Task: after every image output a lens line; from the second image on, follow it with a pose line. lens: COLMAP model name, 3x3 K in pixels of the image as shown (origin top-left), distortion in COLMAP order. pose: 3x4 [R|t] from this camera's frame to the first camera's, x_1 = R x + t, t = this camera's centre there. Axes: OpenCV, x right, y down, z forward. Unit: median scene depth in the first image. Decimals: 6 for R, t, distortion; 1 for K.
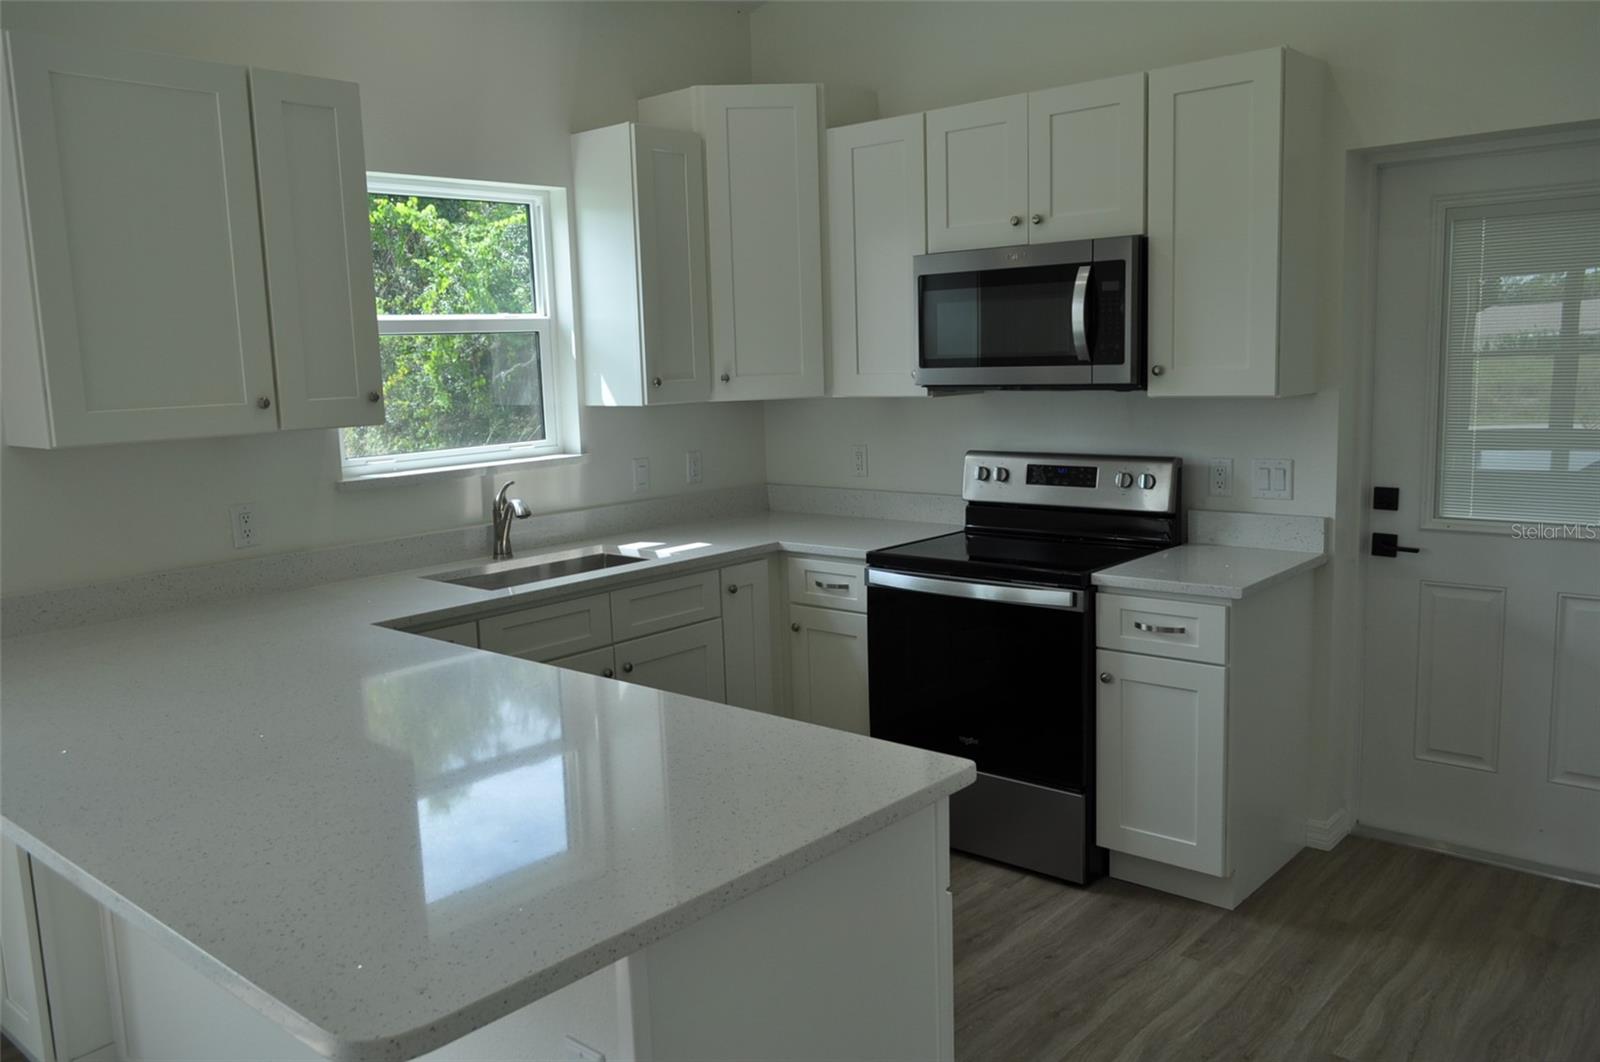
lens RADIAL K [[1260.5, 0, 802.6], [0, 1260.5, 513.9], [0, 0, 1]] dist [0.027165, -0.010560]
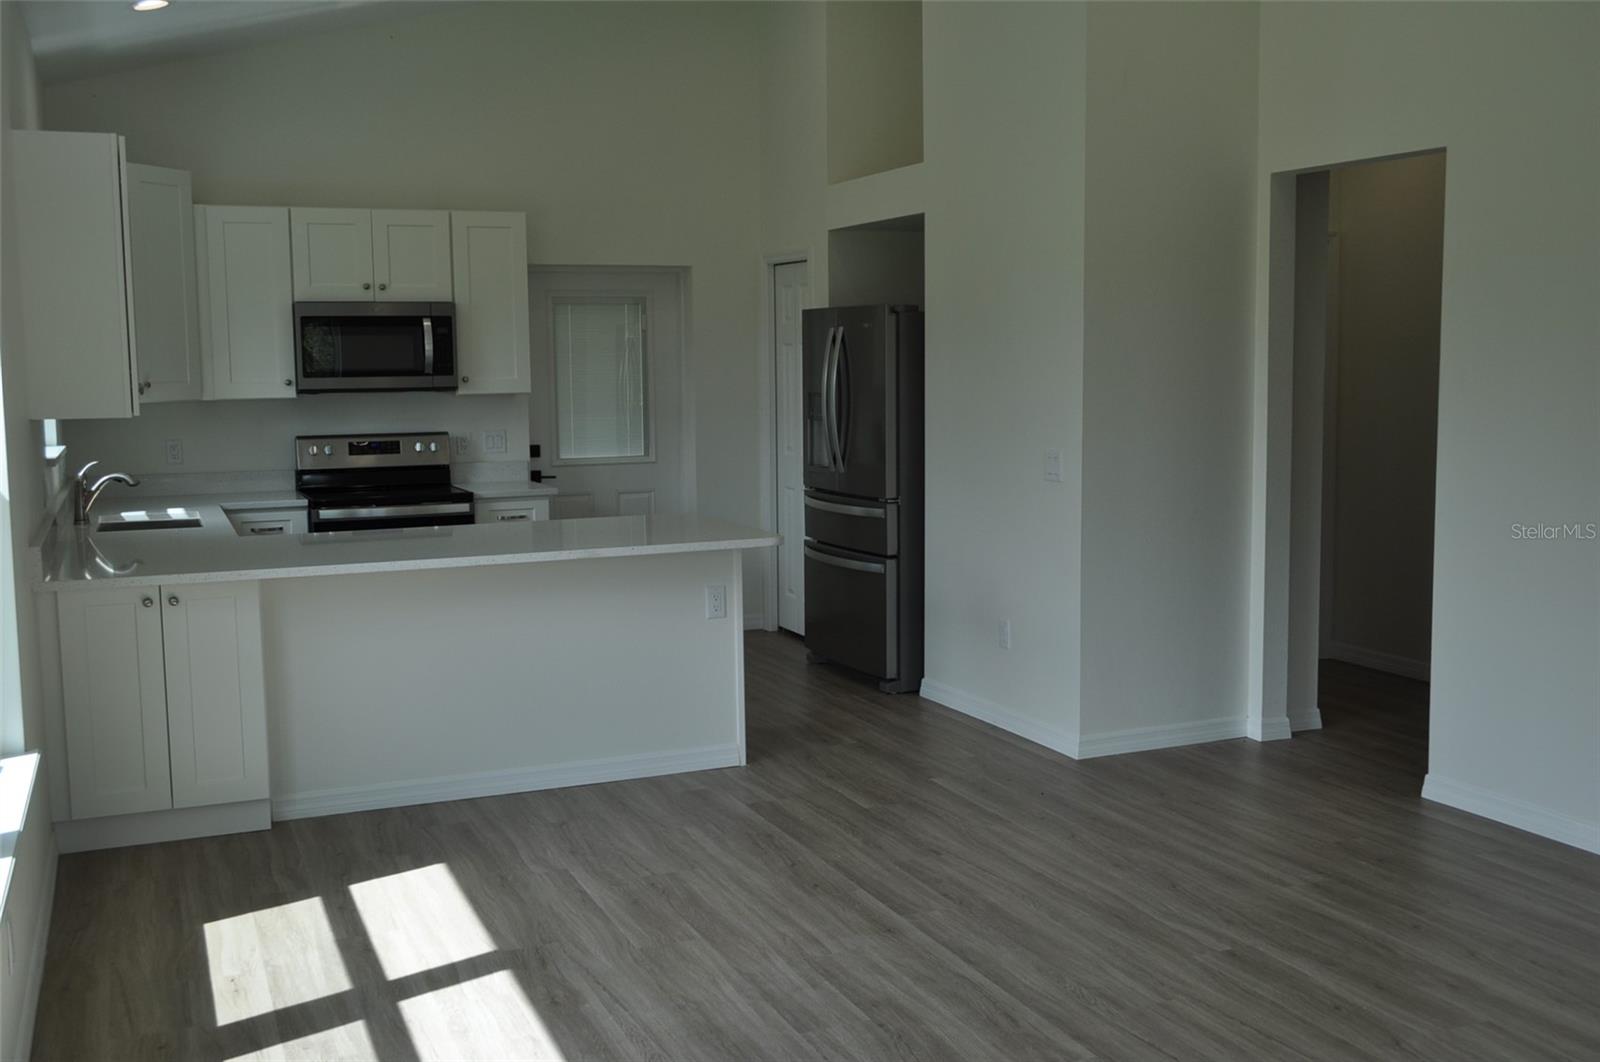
lens RADIAL K [[1574.8, 0, 796.7], [0, 1574.8, 542.7], [0, 0, 1]] dist [0.000791, 0.000000]
pose [[0.459785, -0.080119, 0.884409, -1.396576], [0.113539, 0.993052, 0.030935, 0.092537], [-0.880742, 0.086191, 0.465687, -0.387487]]
